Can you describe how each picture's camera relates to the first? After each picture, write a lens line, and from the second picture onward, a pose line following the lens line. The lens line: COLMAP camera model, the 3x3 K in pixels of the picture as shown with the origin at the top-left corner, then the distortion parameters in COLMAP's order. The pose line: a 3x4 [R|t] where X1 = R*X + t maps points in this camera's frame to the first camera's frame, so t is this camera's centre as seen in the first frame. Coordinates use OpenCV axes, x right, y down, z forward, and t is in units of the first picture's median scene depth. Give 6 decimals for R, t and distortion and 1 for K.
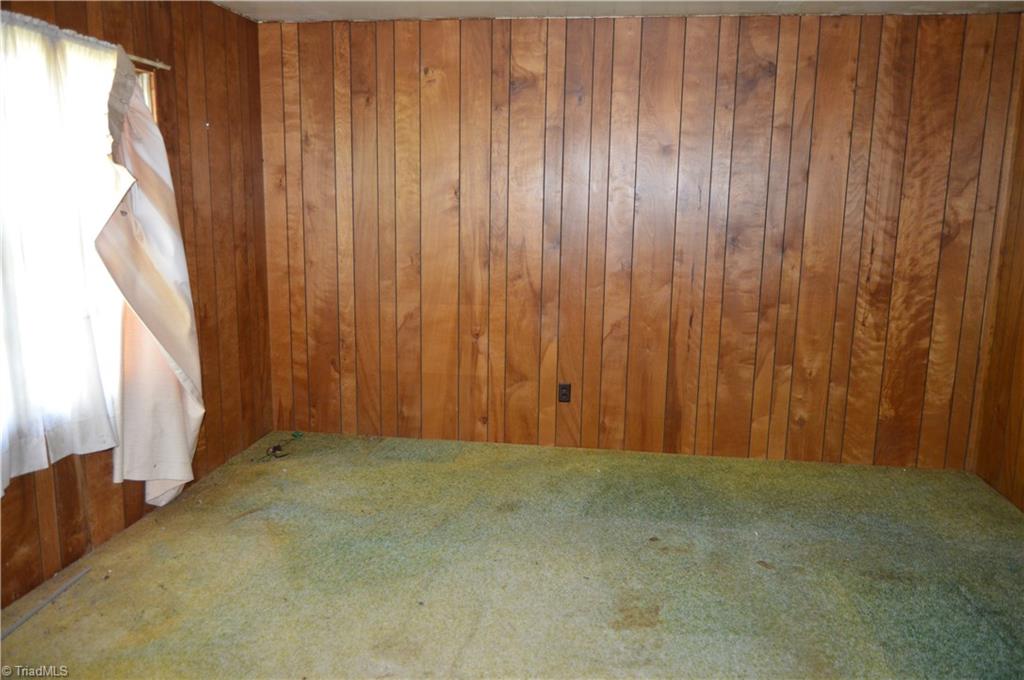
lens RADIAL K [[799.5, 0, 513.7], [0, 799.5, 341.3], [0, 0, 1]] dist [-0.019835, 0.013219]
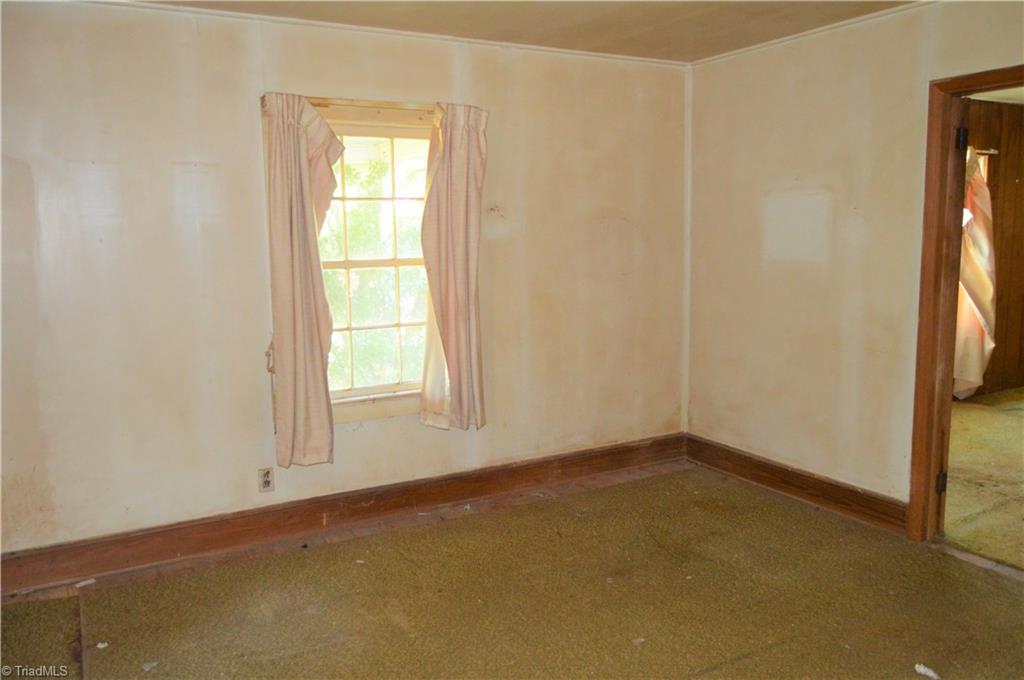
lens RADIAL K [[799.5, 0, 513.7], [0, 799.5, 341.3], [0, 0, 1]] dist [-0.019835, 0.013219]
pose [[0.610270, 0.089662, -0.787103, 0.351837], [-0.109620, 0.993574, 0.028190, 0.148913], [0.784573, 0.069079, 0.616177, -0.934711]]
